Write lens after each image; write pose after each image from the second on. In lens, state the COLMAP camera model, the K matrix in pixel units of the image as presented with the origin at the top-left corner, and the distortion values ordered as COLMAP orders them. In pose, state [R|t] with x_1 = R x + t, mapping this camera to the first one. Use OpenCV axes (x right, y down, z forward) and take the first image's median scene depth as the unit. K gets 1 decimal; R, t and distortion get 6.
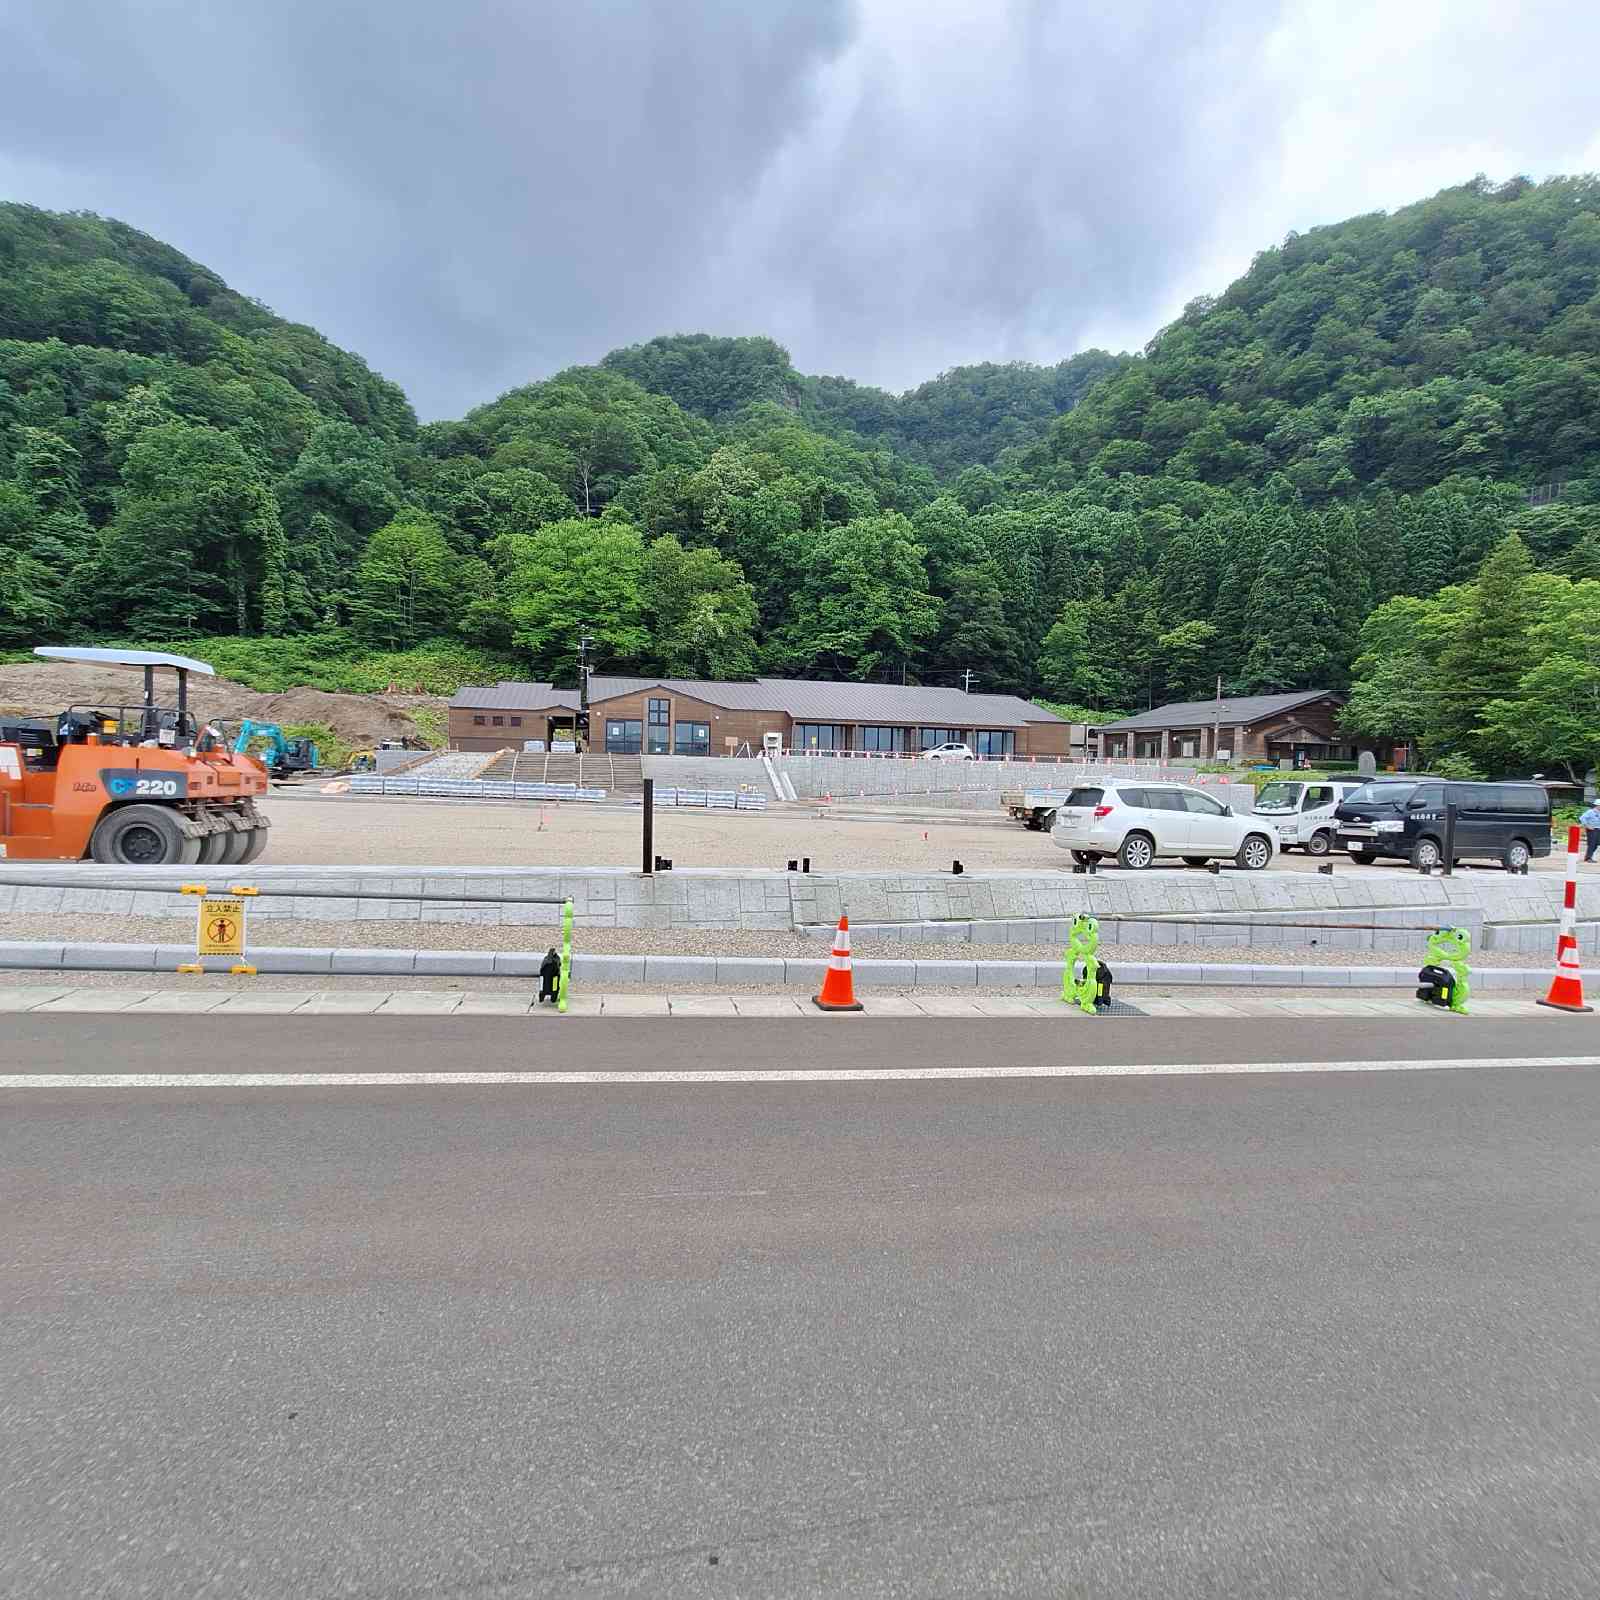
lens RADIAL K [[827.2, 0, 800.0], [0, 827.2, 800.0], [0, 0, 1]] dist [0.000561, -0.001019]
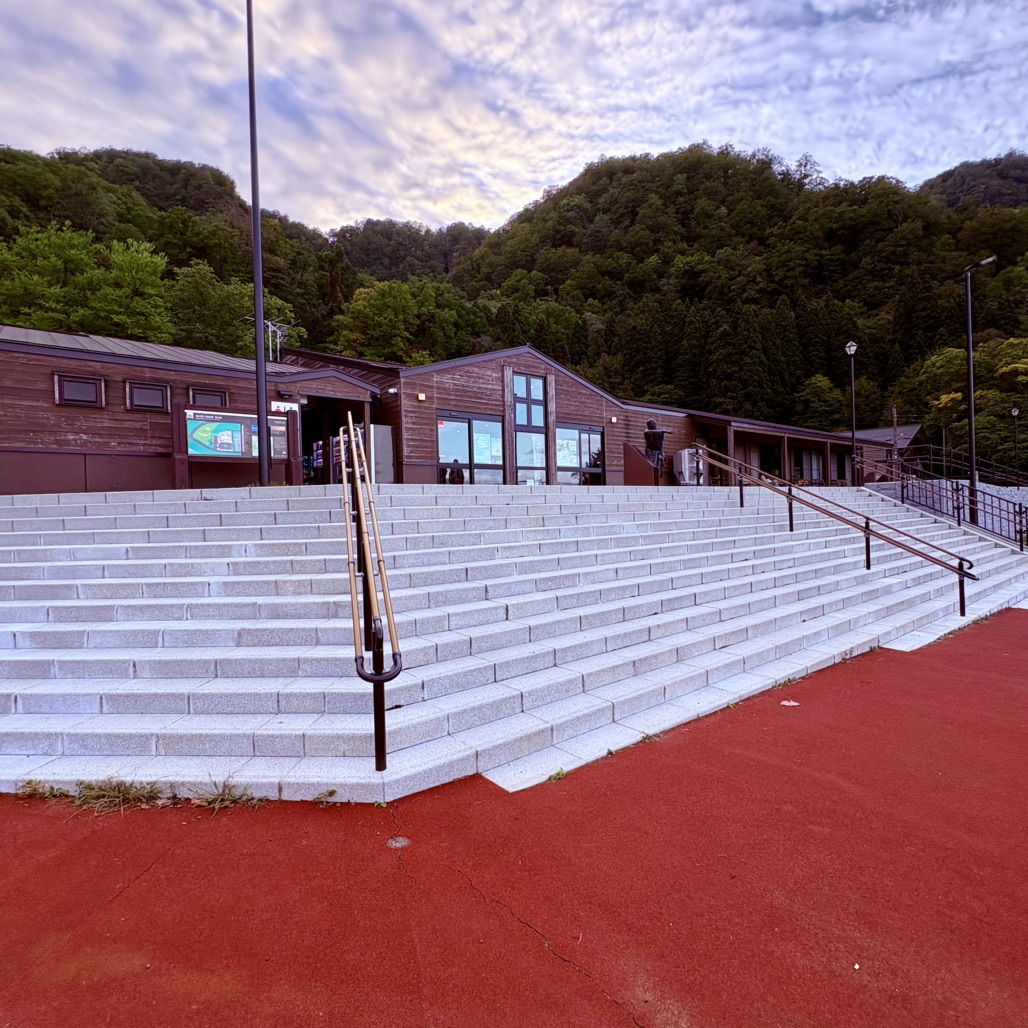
lens RADIAL K [[577.9, 0, 514.0], [0, 577.9, 514.0], [0, 0, 1]] dist [0.004620, 0.001966]
pose [[0.903891, -0.050474, 0.424775, -0.120701], [0.064311, 0.997762, -0.018289, -0.014225], [-0.422901, 0.043849, 0.905114, 0.267377]]
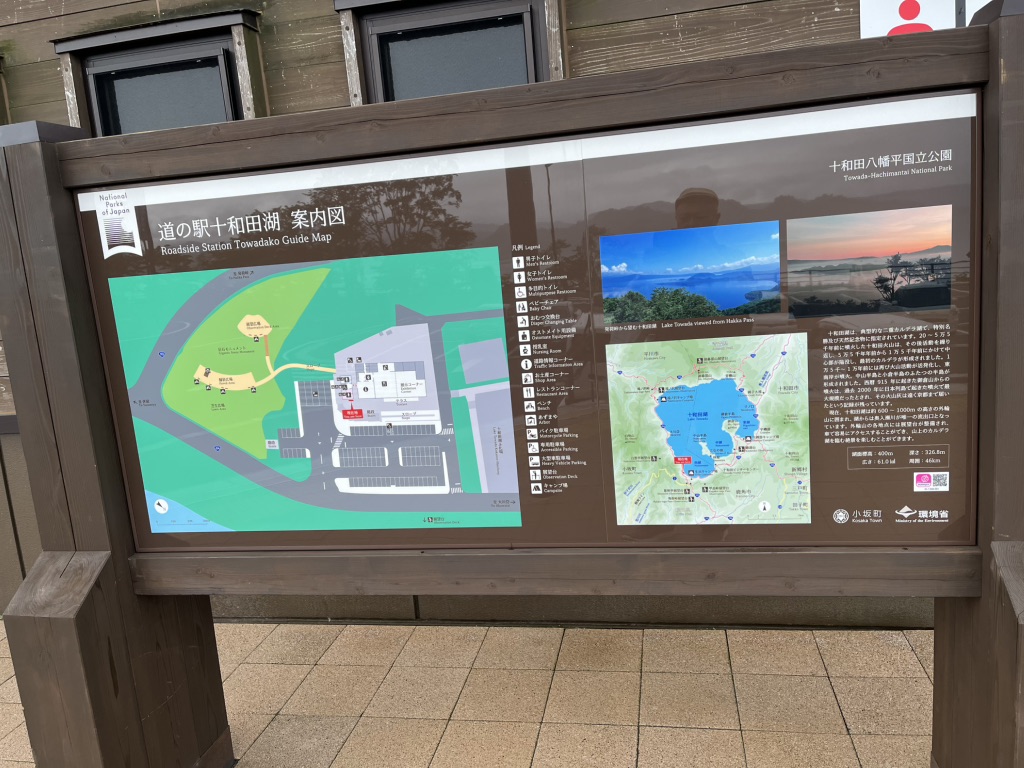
lens RADIAL K [[772.7, 0, 512.0], [0, 772.7, 384.0], [0, 0, 1]] dist [0.059517, -0.056706]
pose [[0.898683, -0.021873, -0.438052, -0.115182], [0.085913, 0.988186, 0.126912, -0.029788], [0.430101, -0.151688, 0.889946, 0.343940]]
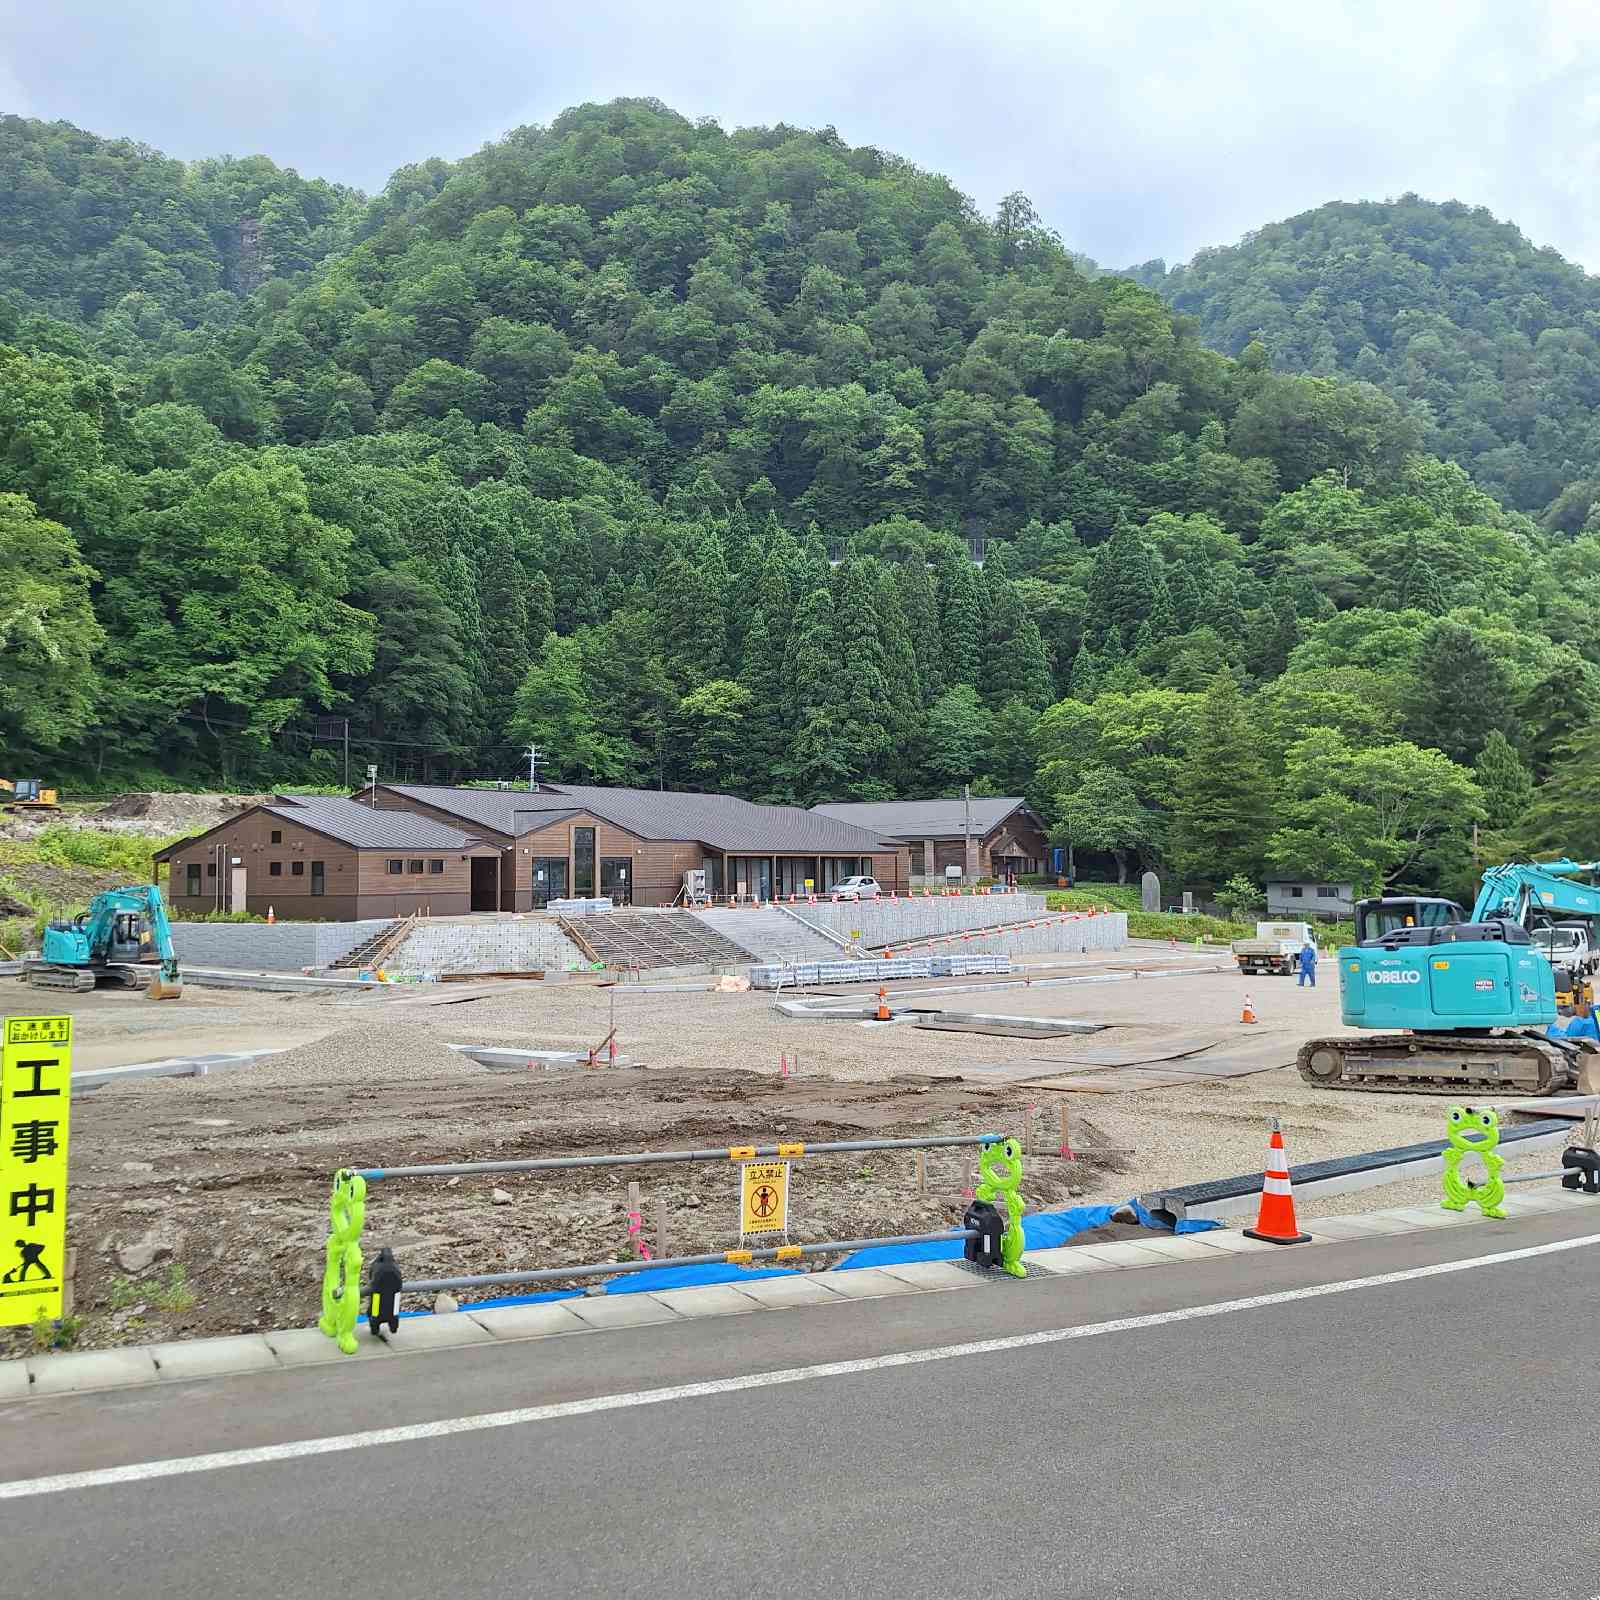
lens RADIAL K [[1473.8, 0, 800.0], [0, 1473.8, 800.0], [0, 0, 1]] dist [0.065777, -0.084855]
pose [[0.746704, 0.002804, 0.665150, -0.328714], [0.051341, 0.996765, -0.061837, -0.021619], [-0.663172, 0.080324, 0.744145, -0.025046]]
